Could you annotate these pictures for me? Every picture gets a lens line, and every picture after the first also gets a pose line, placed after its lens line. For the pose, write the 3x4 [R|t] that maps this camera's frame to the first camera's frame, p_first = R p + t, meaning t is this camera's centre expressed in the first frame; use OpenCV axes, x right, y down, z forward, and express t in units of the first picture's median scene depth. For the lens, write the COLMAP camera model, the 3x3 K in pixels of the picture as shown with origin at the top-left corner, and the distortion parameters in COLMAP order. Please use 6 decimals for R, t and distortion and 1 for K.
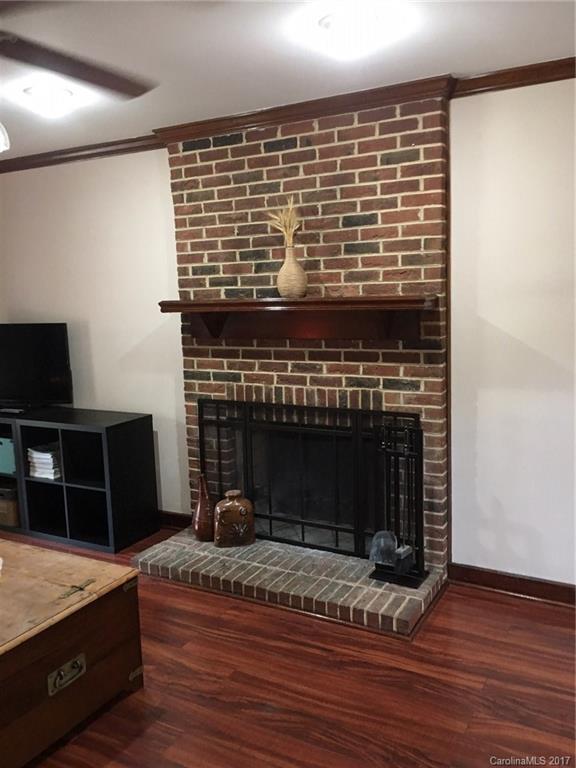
lens RADIAL K [[650.2, 0, 288.8], [0, 650.2, 384.4], [0, 0, 1]] dist [0.089638, -0.122359]
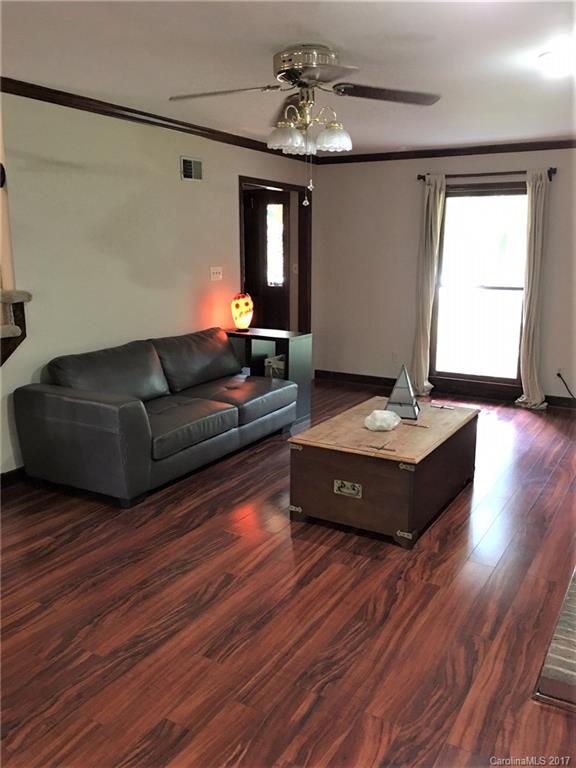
lens RADIAL K [[650.2, 0, 288.5], [0, 650.2, 383.6], [0, 0, 1]] dist [0.089638, -0.122359]
pose [[-0.031590, 0.241456, -0.969897, 1.031087], [-0.145178, 0.958982, 0.243467, -0.142533], [0.988901, 0.148499, 0.004760, 0.771356]]
